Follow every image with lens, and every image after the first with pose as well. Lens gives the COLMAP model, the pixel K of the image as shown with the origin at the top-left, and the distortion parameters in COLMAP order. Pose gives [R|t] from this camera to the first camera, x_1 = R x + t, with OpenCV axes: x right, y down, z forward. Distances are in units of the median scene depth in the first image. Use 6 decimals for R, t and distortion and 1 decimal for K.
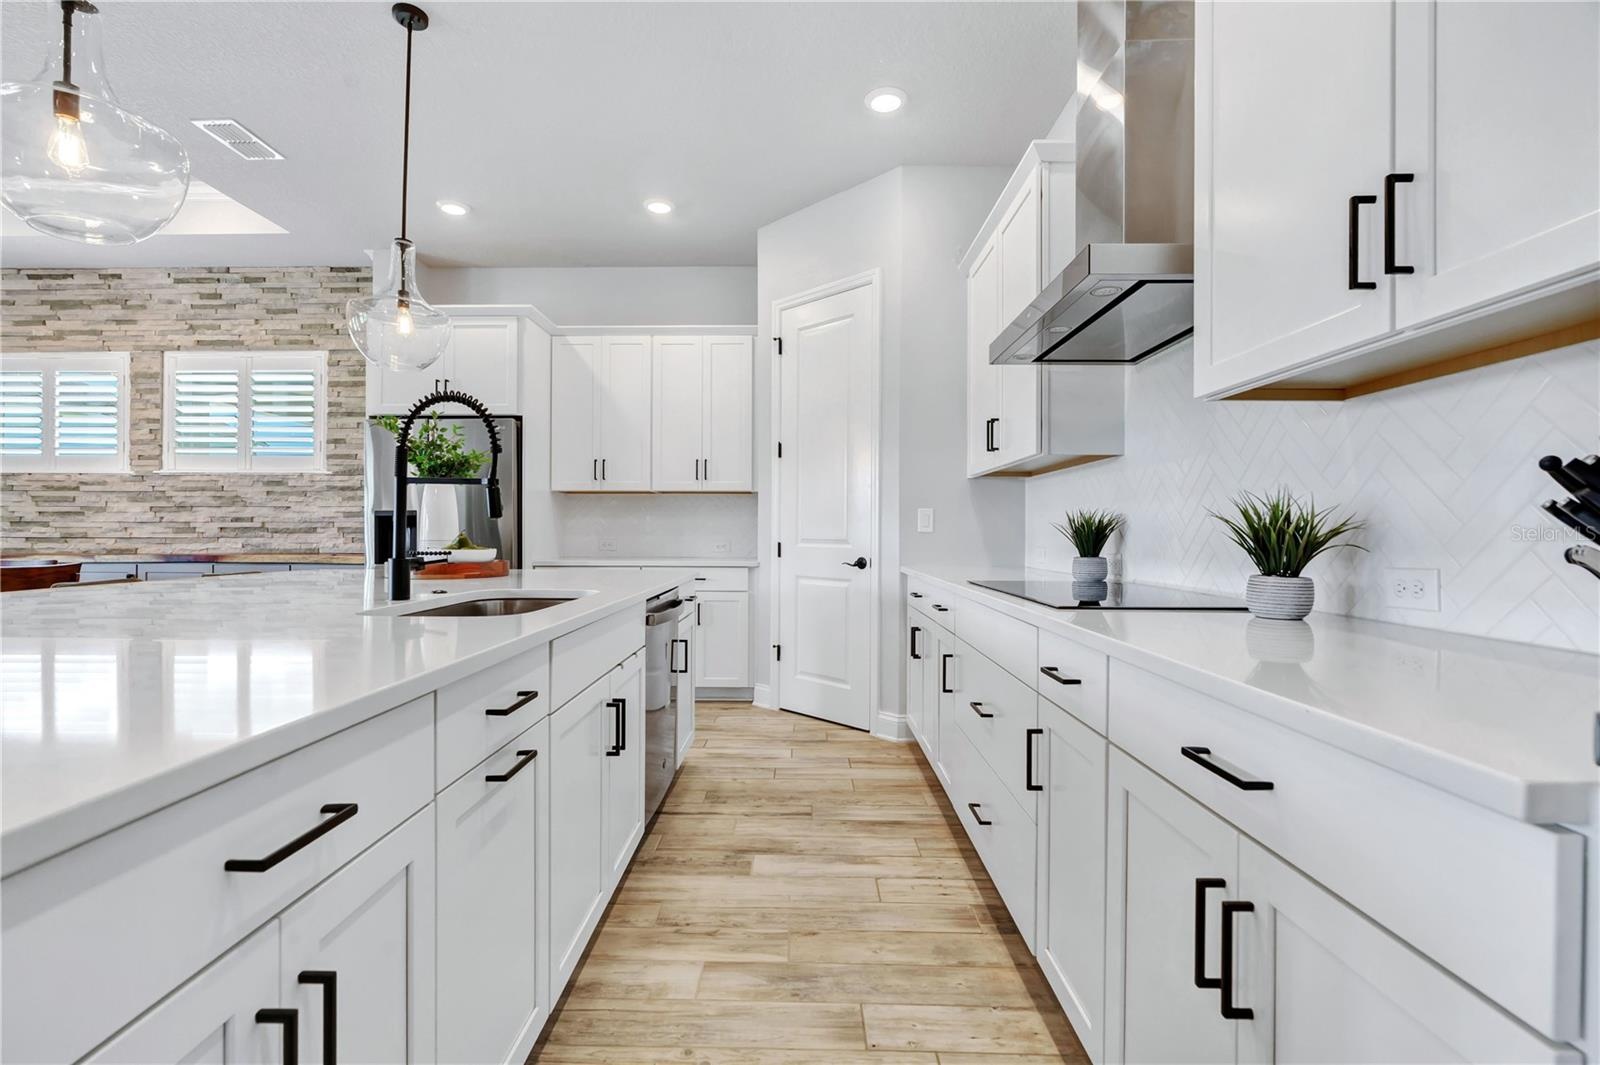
lens RADIAL K [[726.9, 0, 779.5], [0, 726.9, 531.4], [0, 0, 1]] dist [-0.002520, 0.000420]
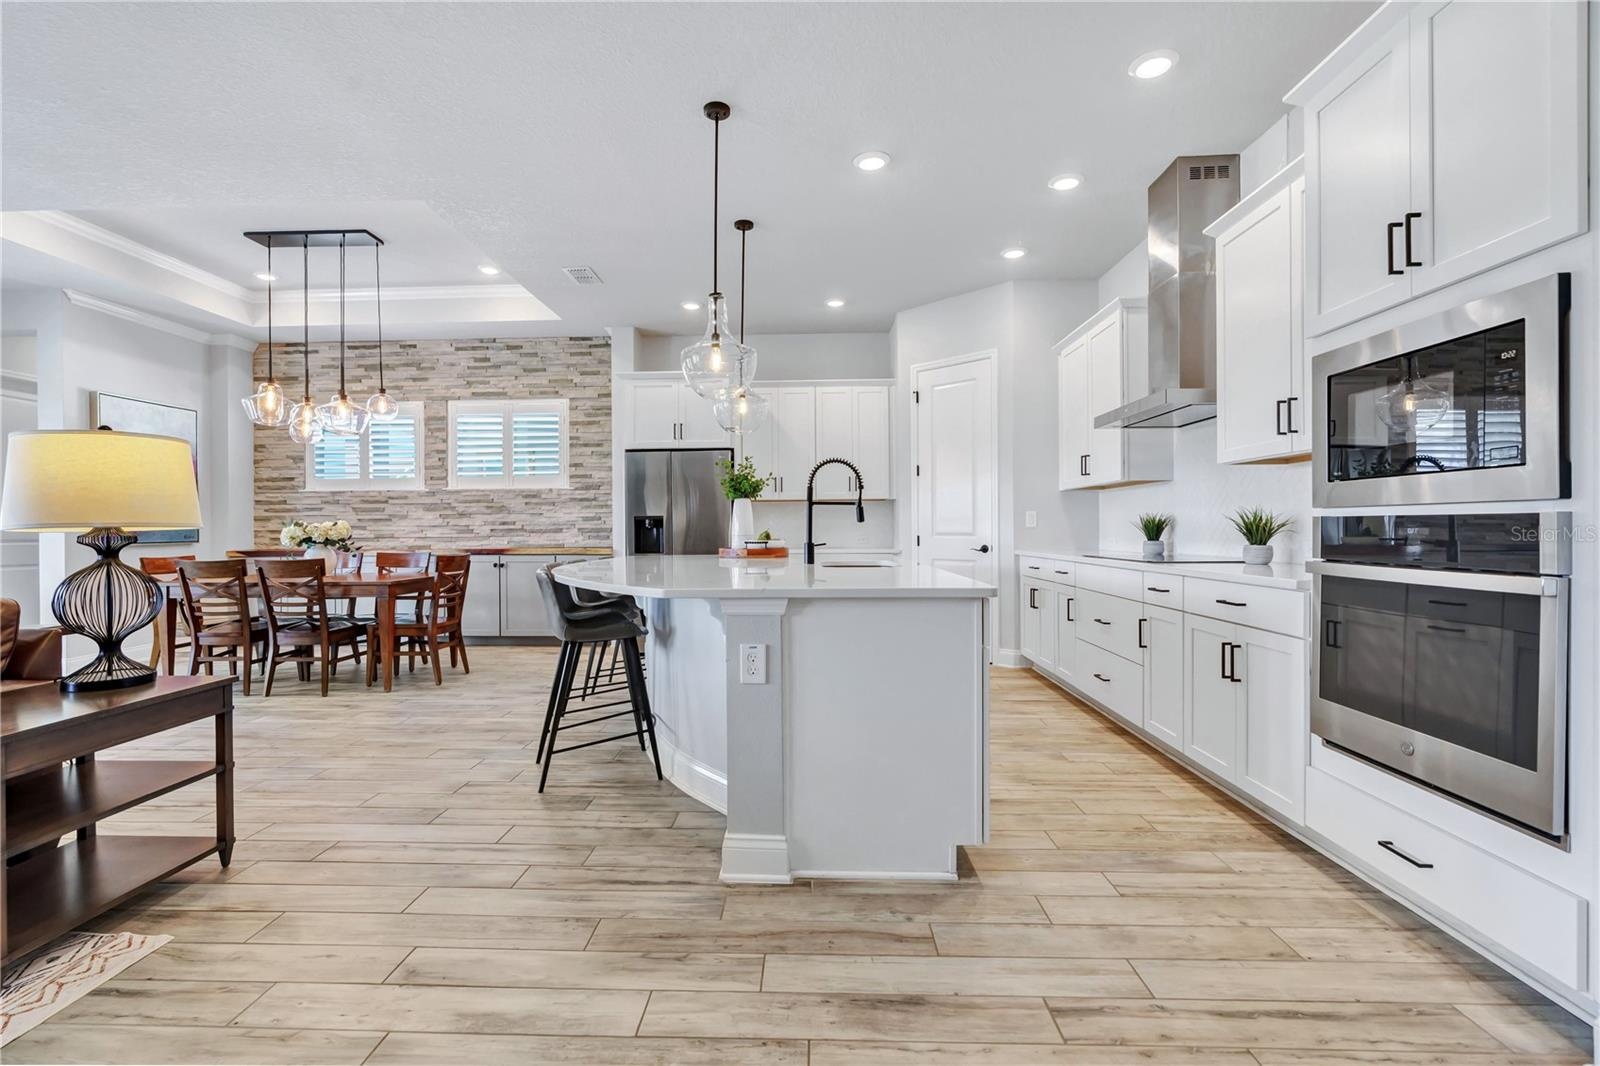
lens RADIAL K [[717.0, 0, 778.0], [0, 717.0, 532.2], [0, 0, 1]] dist [-0.007287, 0.000137]
pose [[0.999686, -0.009890, -0.023034, -0.206199], [0.010001, 0.999939, 0.004743, -0.000758], [0.022986, -0.004972, 0.999723, -0.346093]]
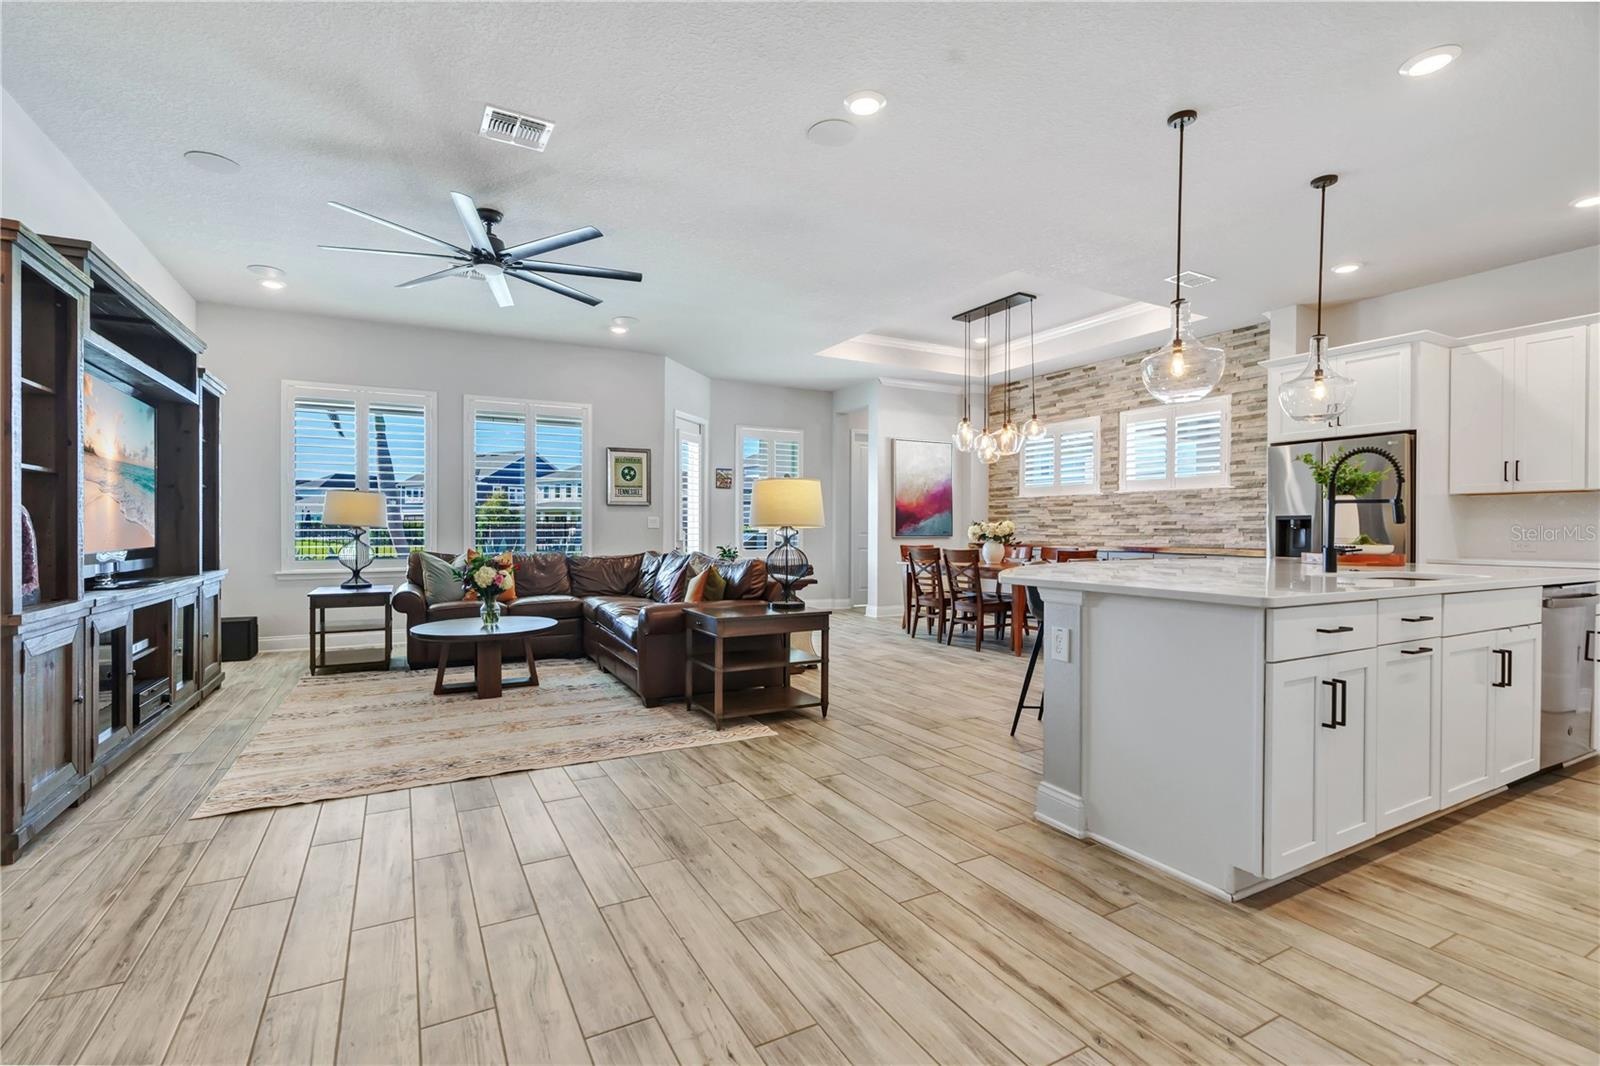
lens RADIAL K [[715.9, 0, 800.0], [0, 715.9, 533.0], [0, 0, 1]] dist [-0.002560, 0.000626]
pose [[0.501745, 0.003716, -0.865008, 0.109943], [-0.001669, 0.999993, 0.003328, -0.000607], [0.865014, -0.000226, 0.501748, -0.333714]]
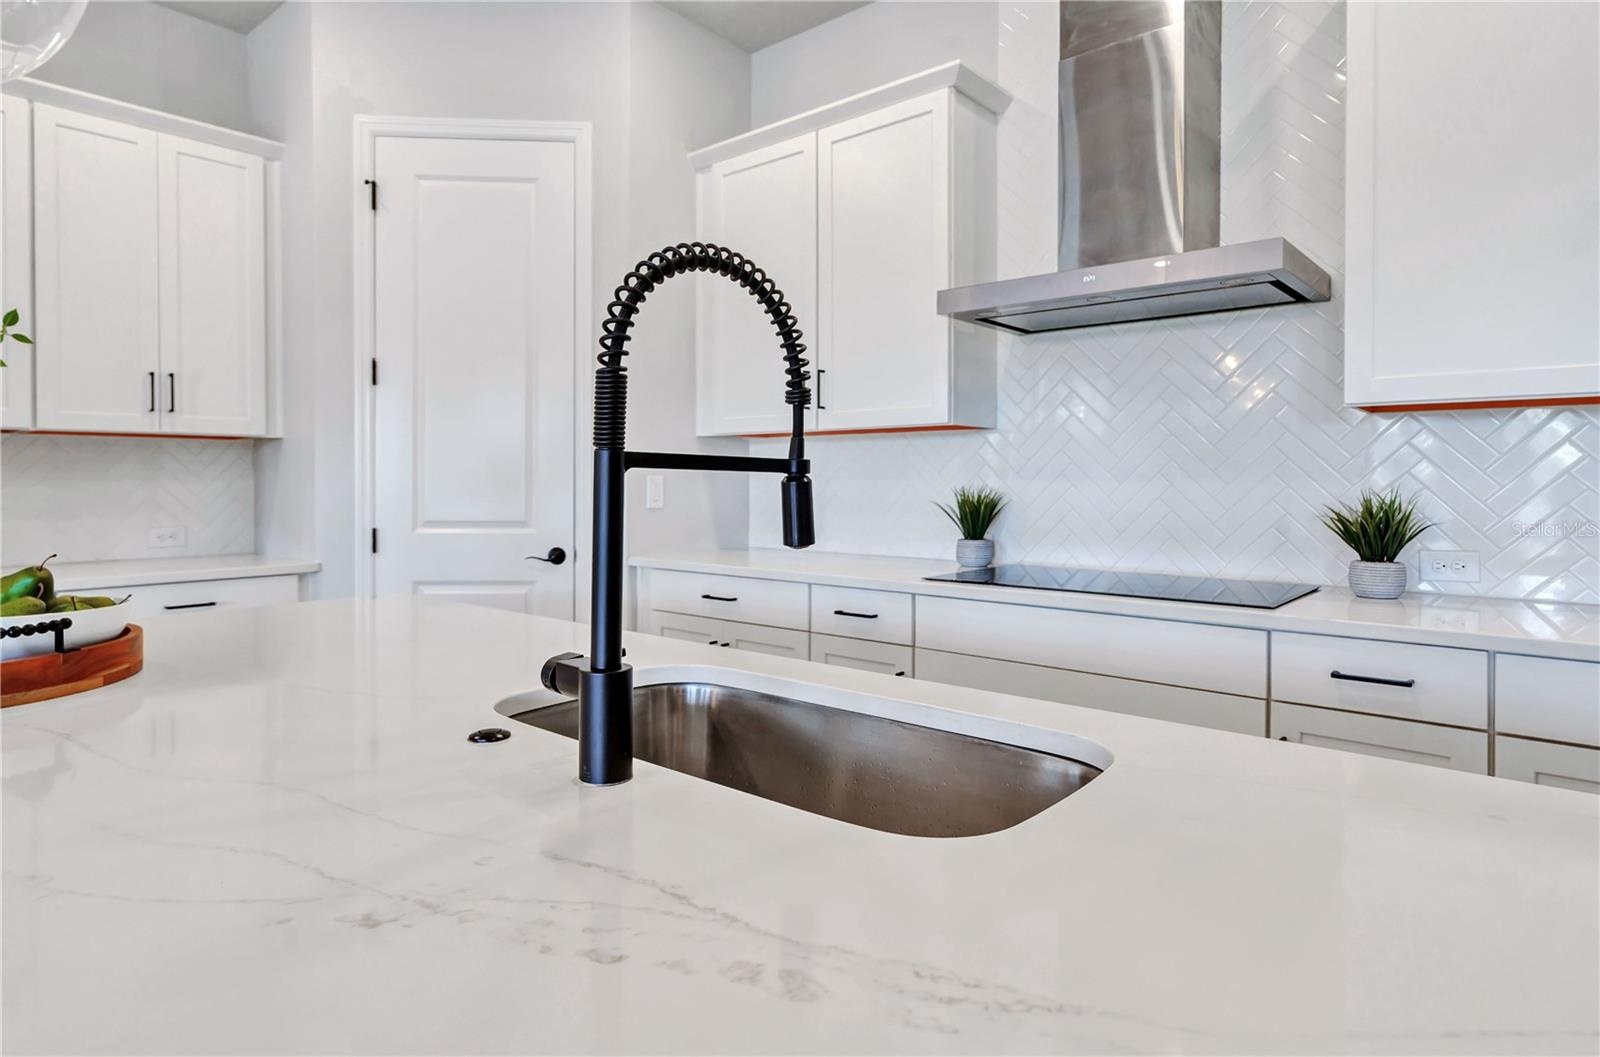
lens RADIAL K [[894.0, 0, 749.3], [0, 894.0, 482.7], [0, 0, 1]] dist [0.001263, 0.000192]
pose [[0.645860, -0.008782, 0.763405, -0.305659], [0.003088, 0.999956, 0.008891, -0.023276], [-0.763449, -0.003384, 0.645859, 0.254047]]
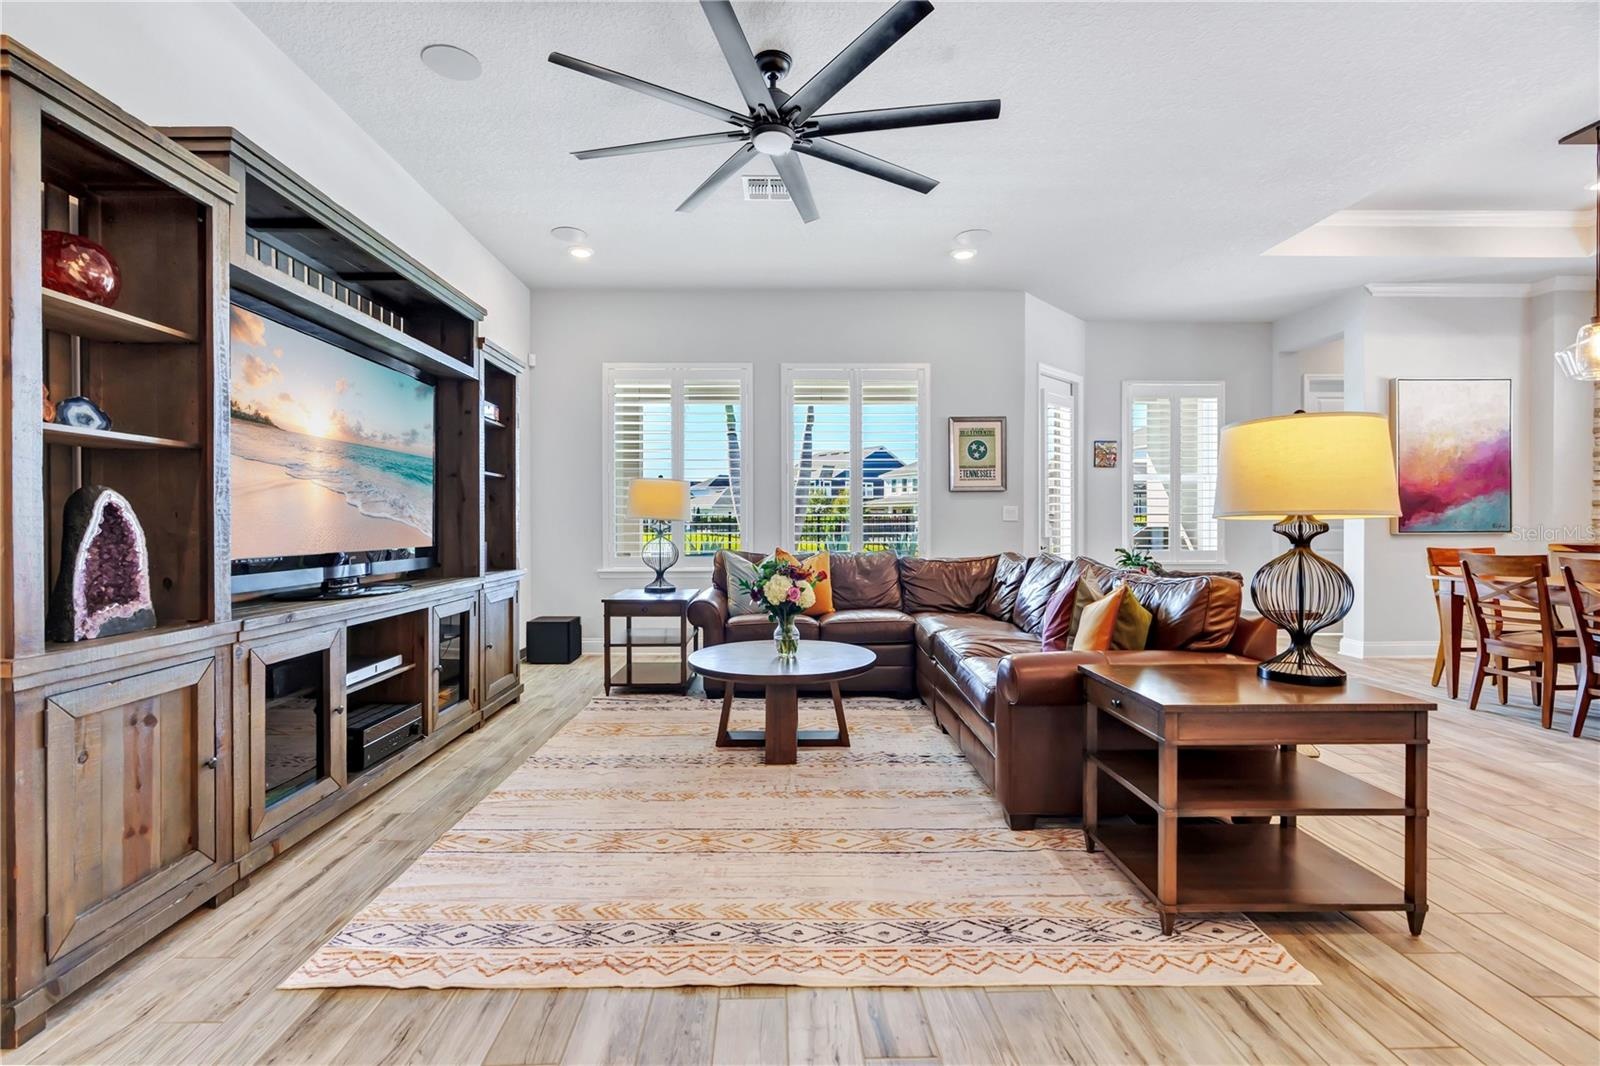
lens RADIAL K [[731.5, 0, 788.2], [0, 731.5, 524.5], [0, 0, 1]] dist [-0.023665, 0.010420]
pose [[0.040114, 0.000724, -0.999195, -0.212219], [0.000705, 0.999999, 0.000752, -0.000892], [0.999195, -0.000735, 0.040113, -0.241096]]
